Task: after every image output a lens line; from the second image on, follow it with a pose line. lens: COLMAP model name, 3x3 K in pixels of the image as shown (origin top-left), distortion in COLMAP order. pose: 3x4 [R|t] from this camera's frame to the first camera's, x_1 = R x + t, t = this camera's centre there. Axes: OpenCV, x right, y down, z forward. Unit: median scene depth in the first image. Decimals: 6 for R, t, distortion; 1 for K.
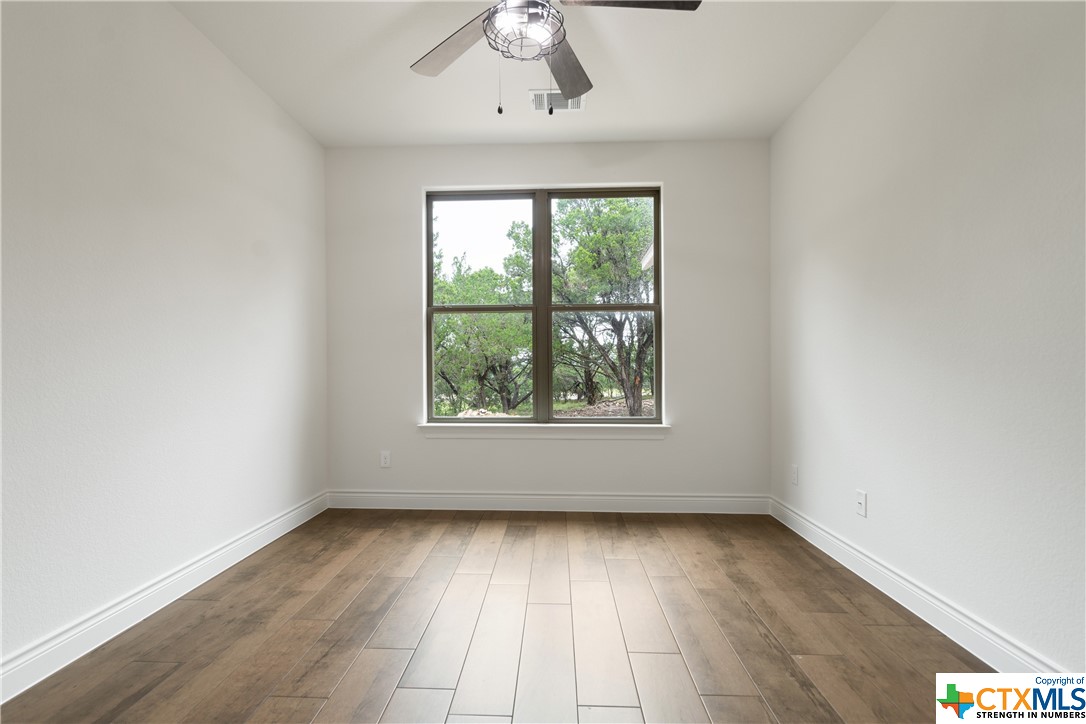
lens RADIAL K [[482.6, 0, 539.6], [0, 482.6, 373.0], [0, 0, 1]] dist [0.001041, -0.000128]
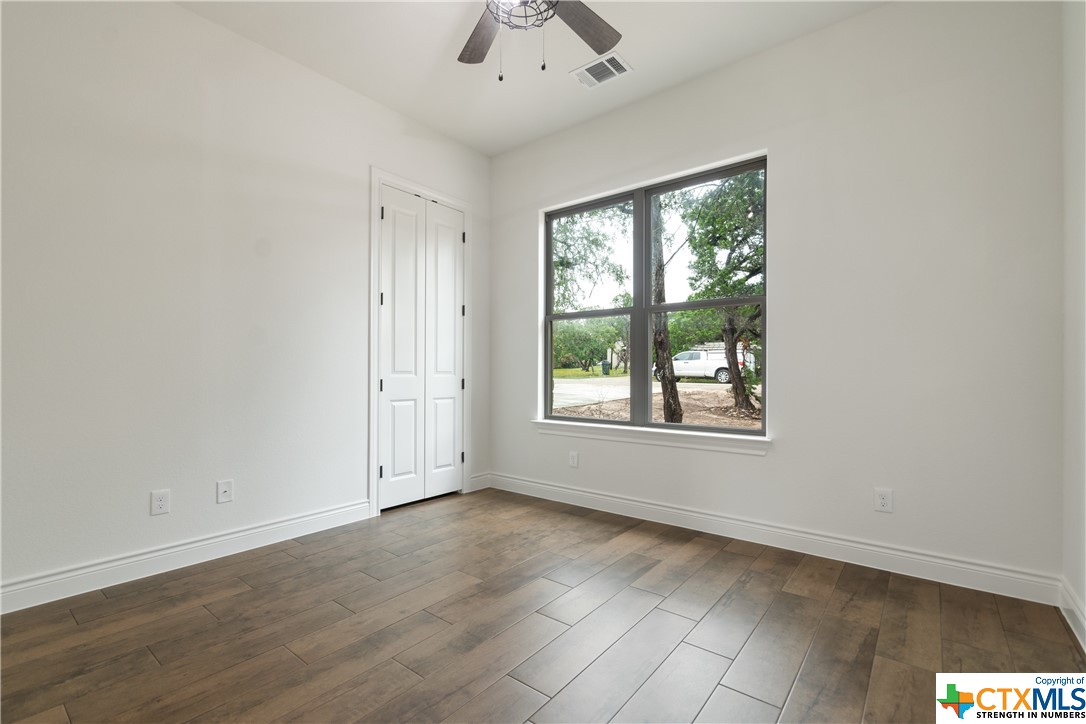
lens RADIAL K [[482.6, 0, 539.6], [0, 482.6, 373.0], [0, 0, 1]] dist [0.001041, -0.000128]
pose [[0.806428, 0.002967, -0.591325, 0.421312], [0.002322, 0.999964, 0.008184, -0.013505], [0.591328, -0.007973, 0.806392, 0.084659]]
